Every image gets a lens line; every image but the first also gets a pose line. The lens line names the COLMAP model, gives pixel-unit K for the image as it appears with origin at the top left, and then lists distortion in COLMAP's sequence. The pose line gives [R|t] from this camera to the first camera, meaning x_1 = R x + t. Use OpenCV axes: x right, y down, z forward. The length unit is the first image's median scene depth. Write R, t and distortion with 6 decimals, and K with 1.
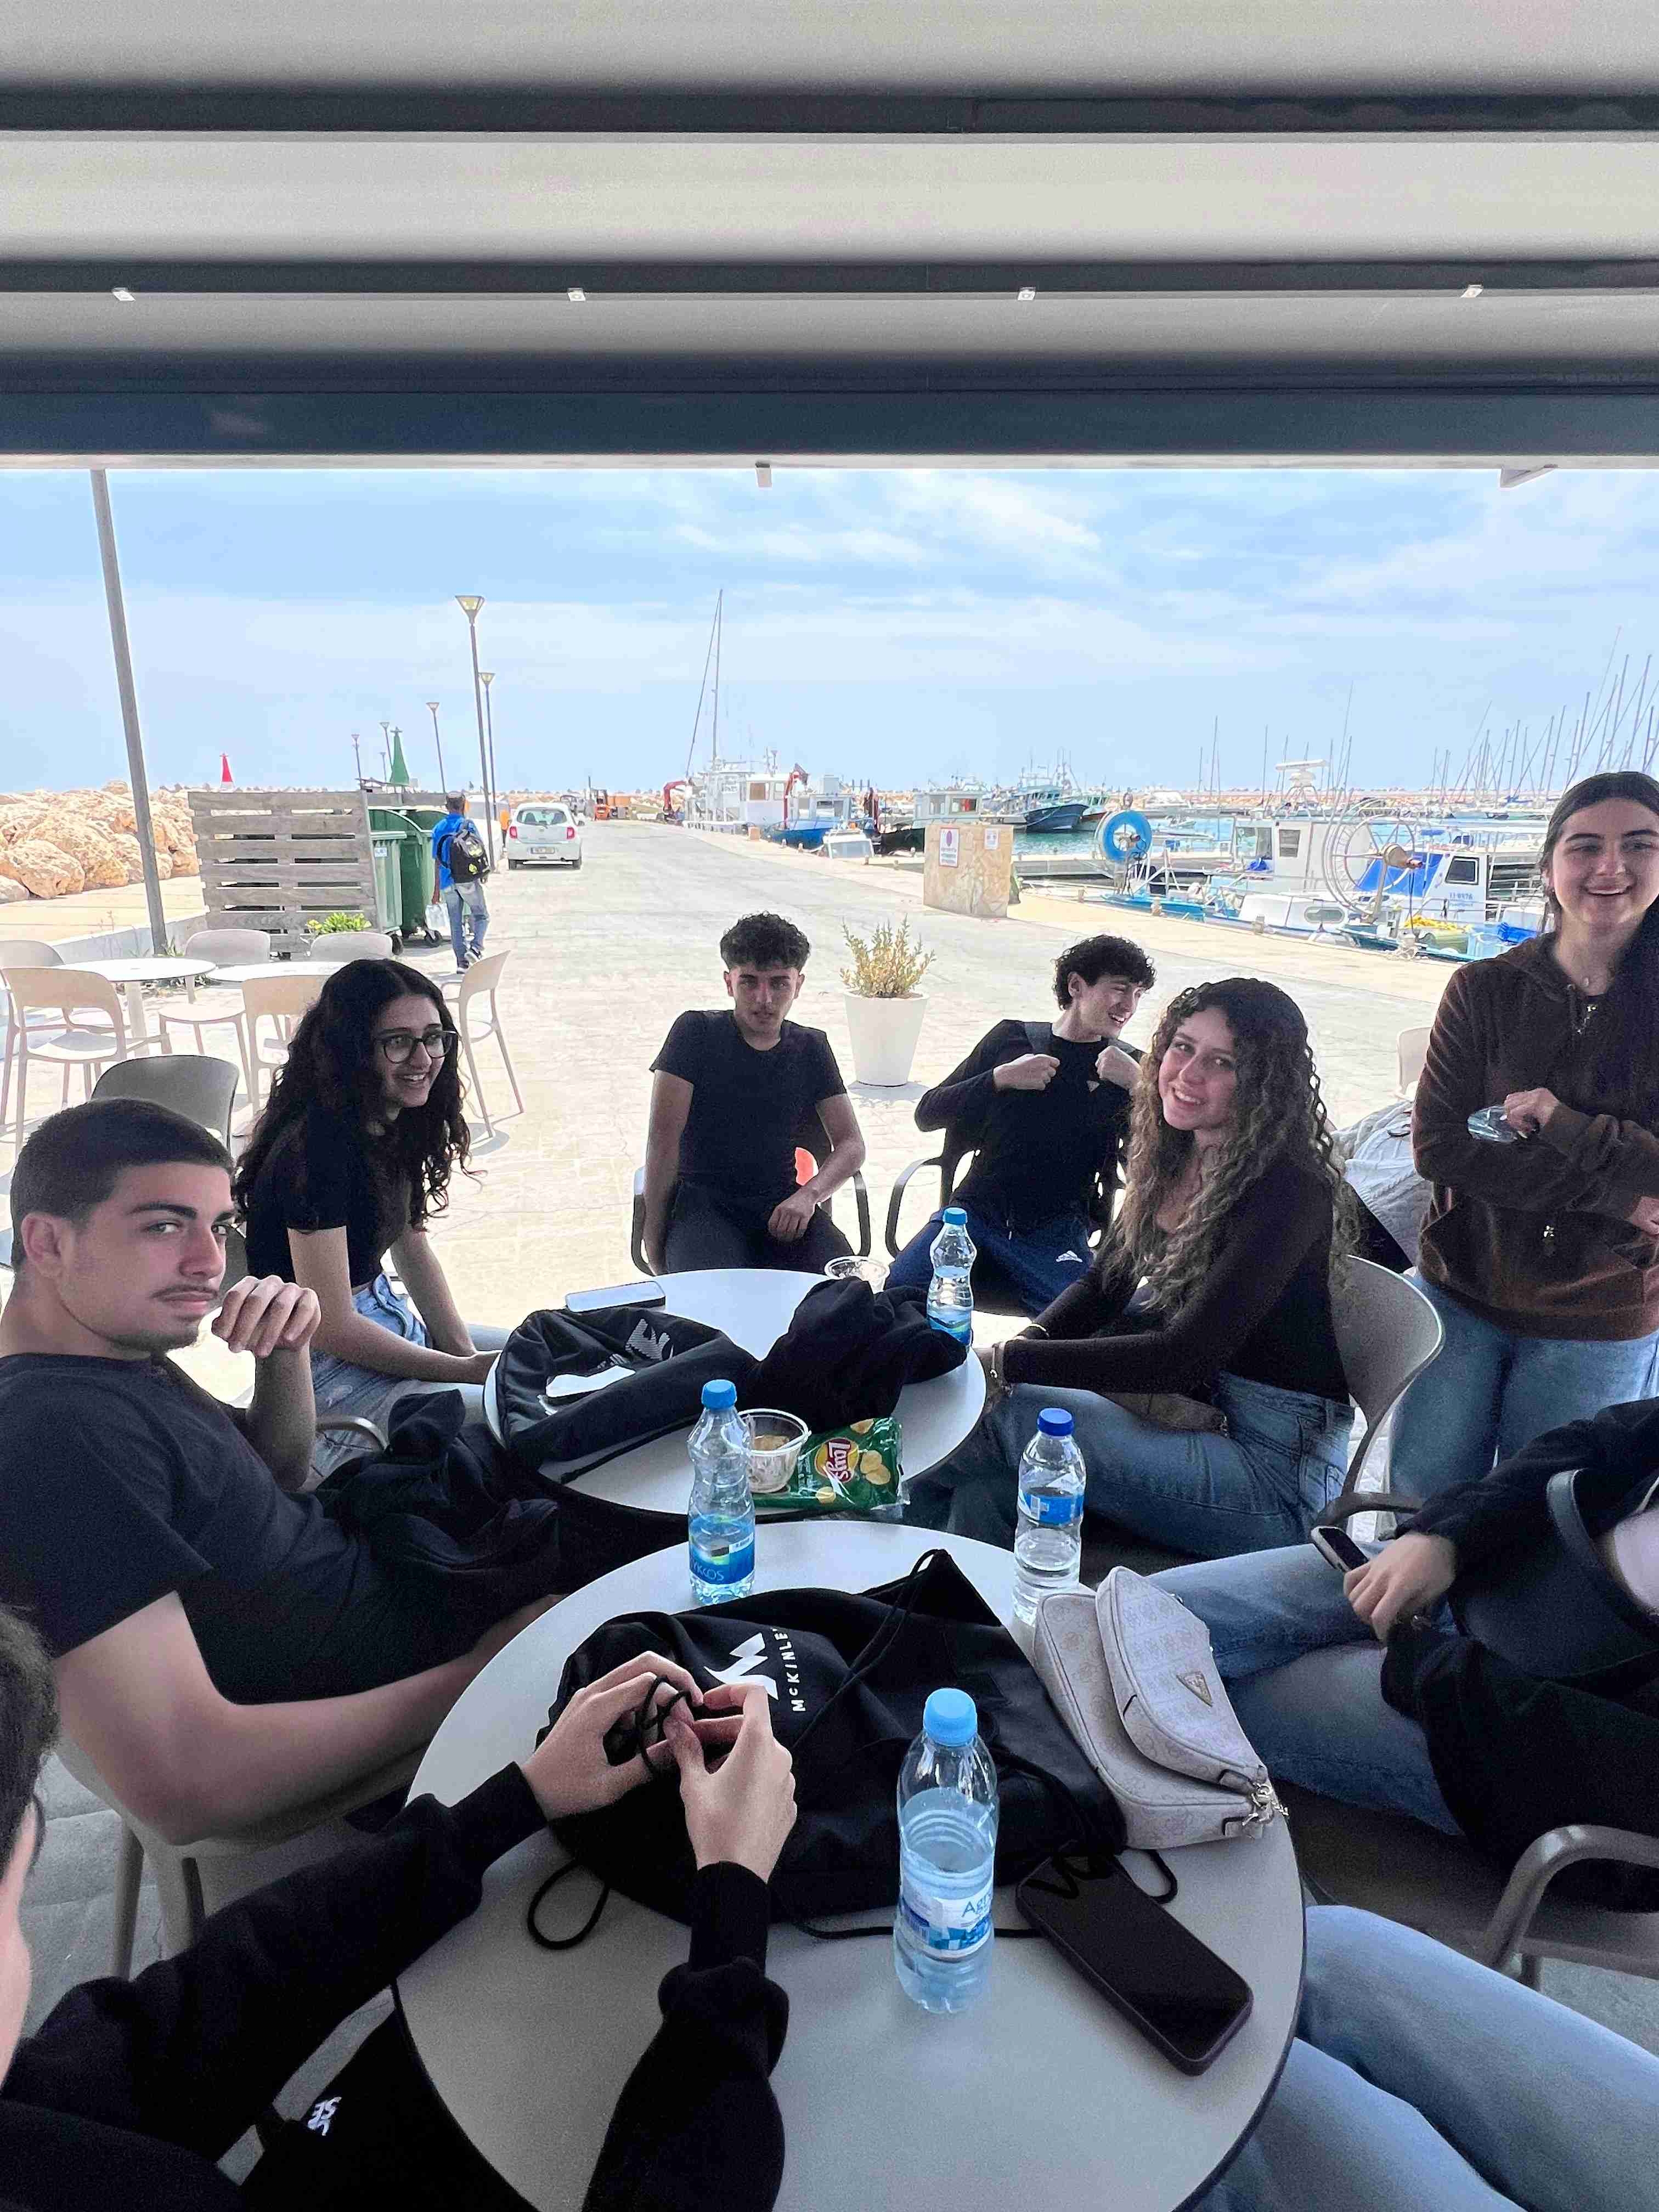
lens RADIAL K [[1104.8, 0, 829.1], [0, 1104.8, 1099.5], [0, 0, 1]] dist [-0.005384, -0.000328]
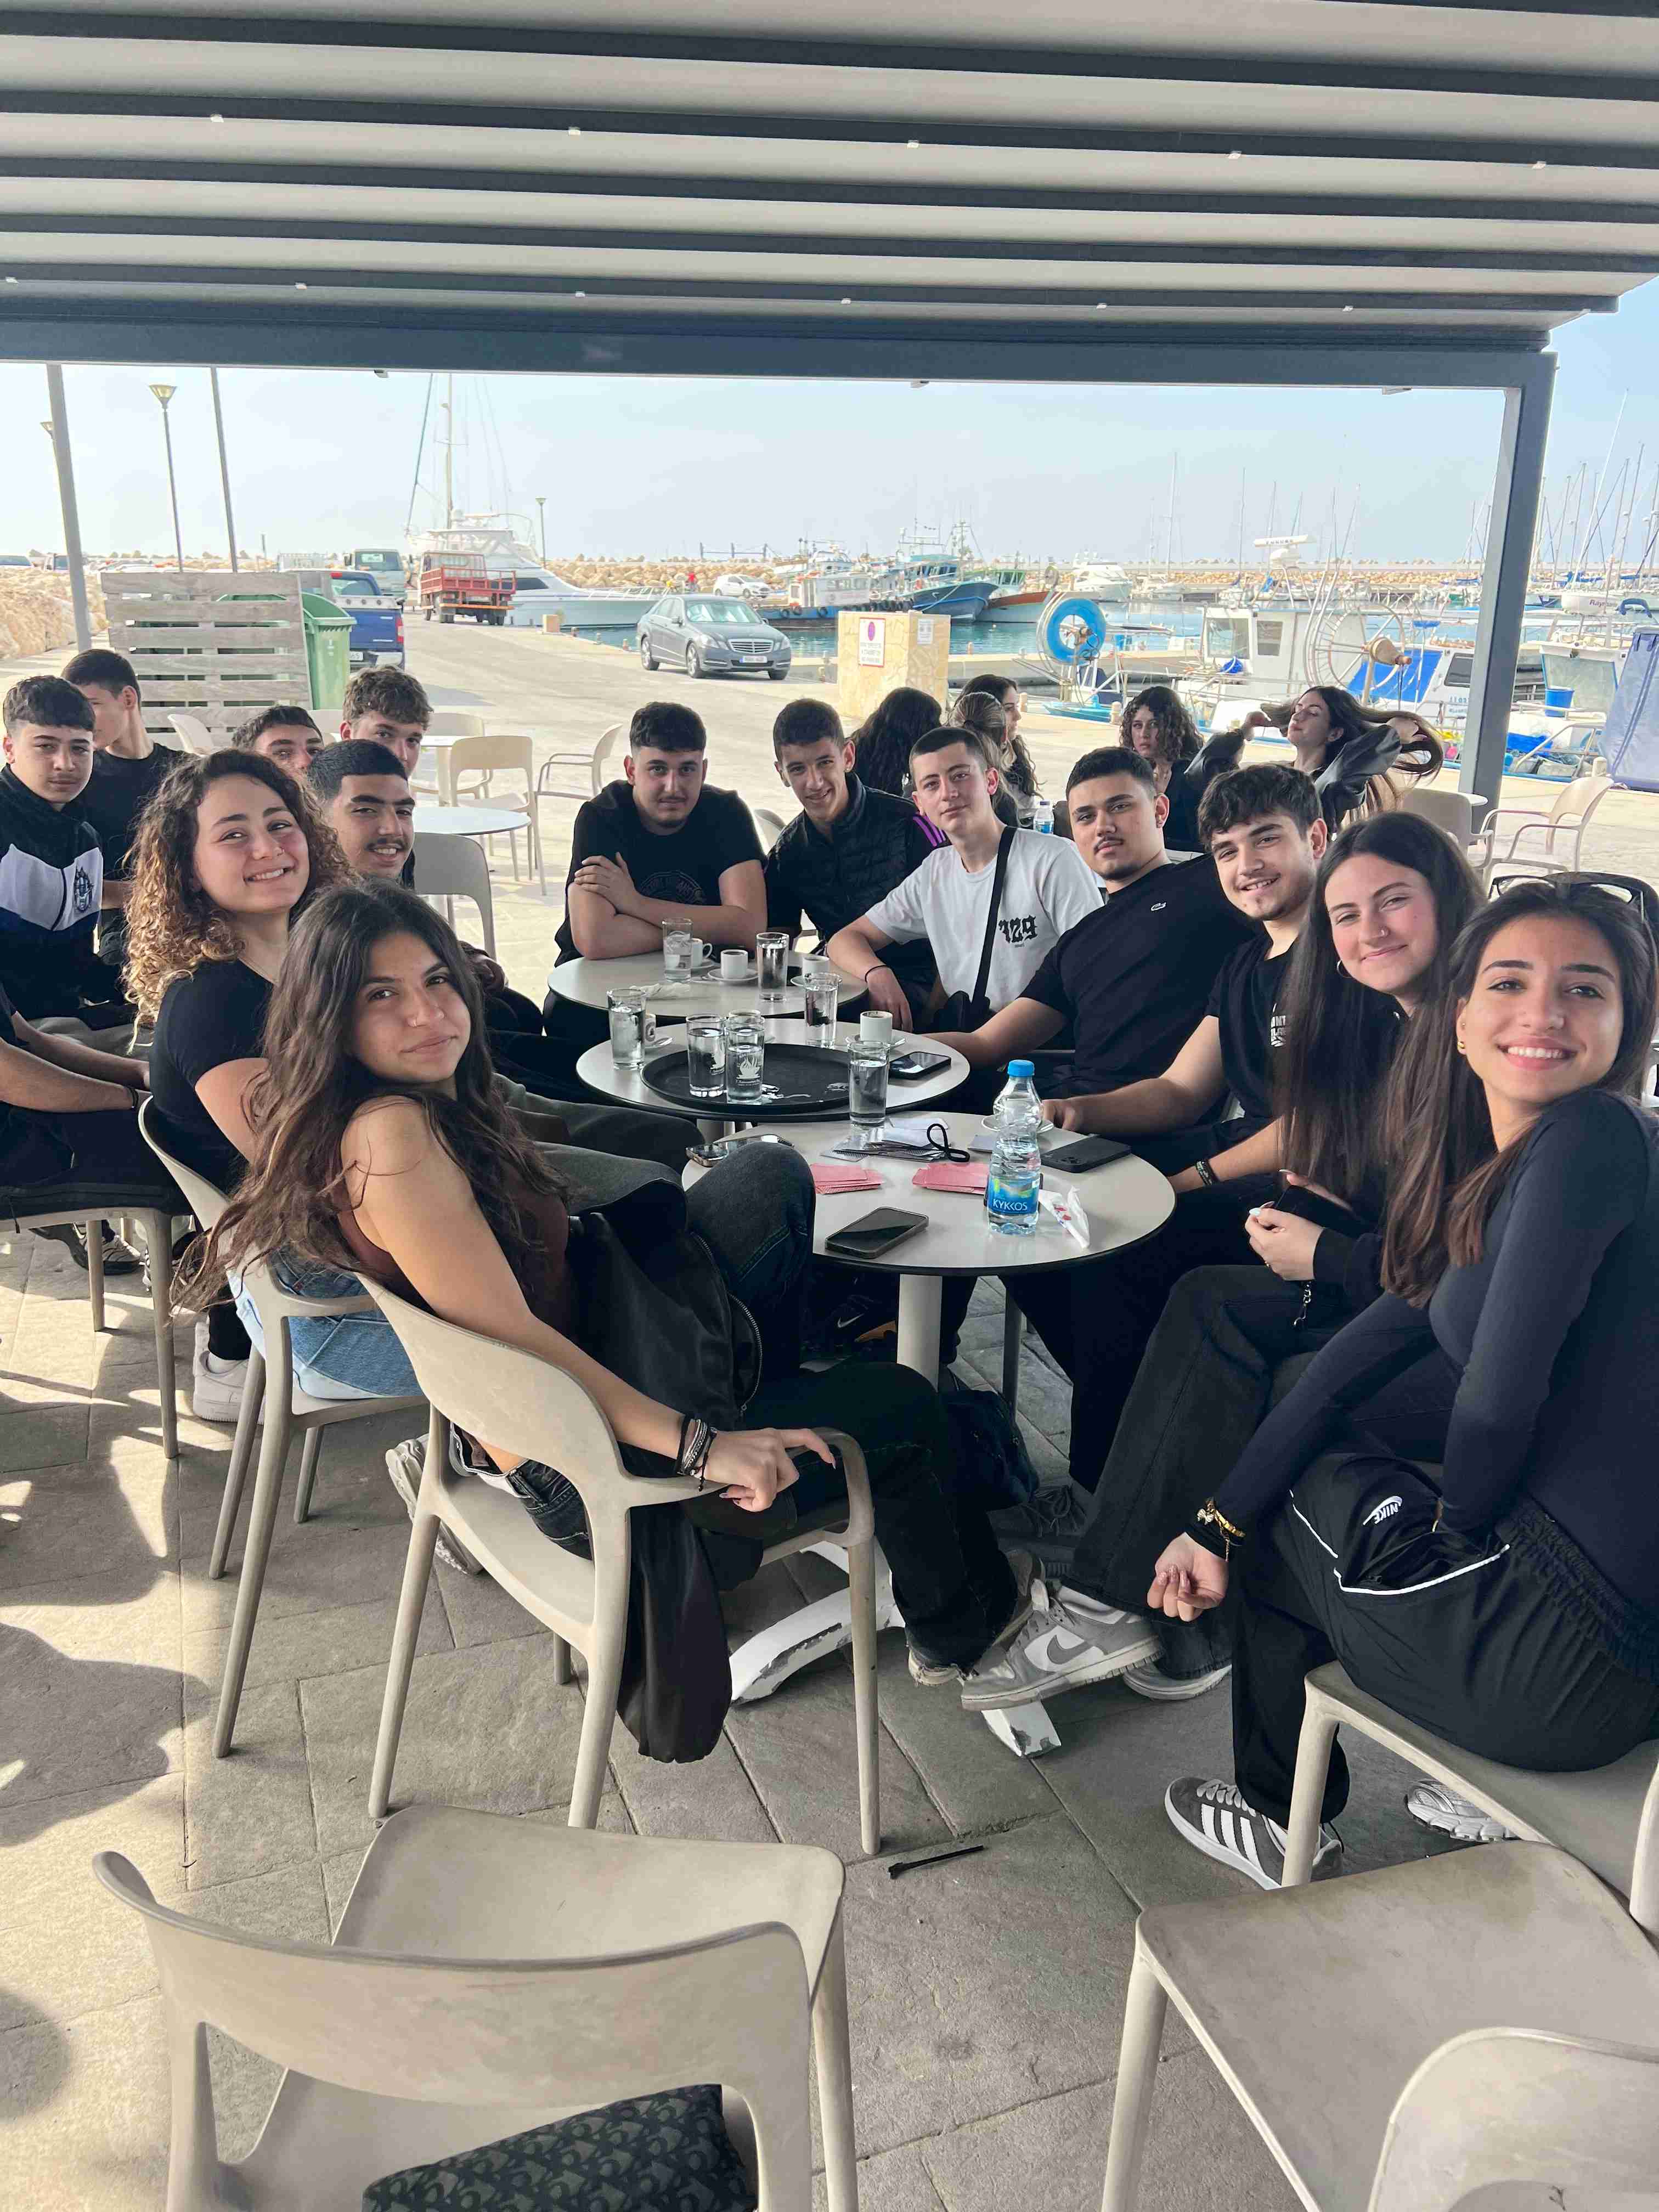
lens RADIAL K [[1659.7, 0, 826.6], [0, 1659.7, 1110.8], [0, 0, 1]] dist [0.030921, -0.000100]
pose [[0.991050, -0.032087, 0.129576, -0.078912], [0.025809, 0.998423, 0.049845, 0.046652], [-0.130971, -0.046054, 0.990316, -0.196640]]
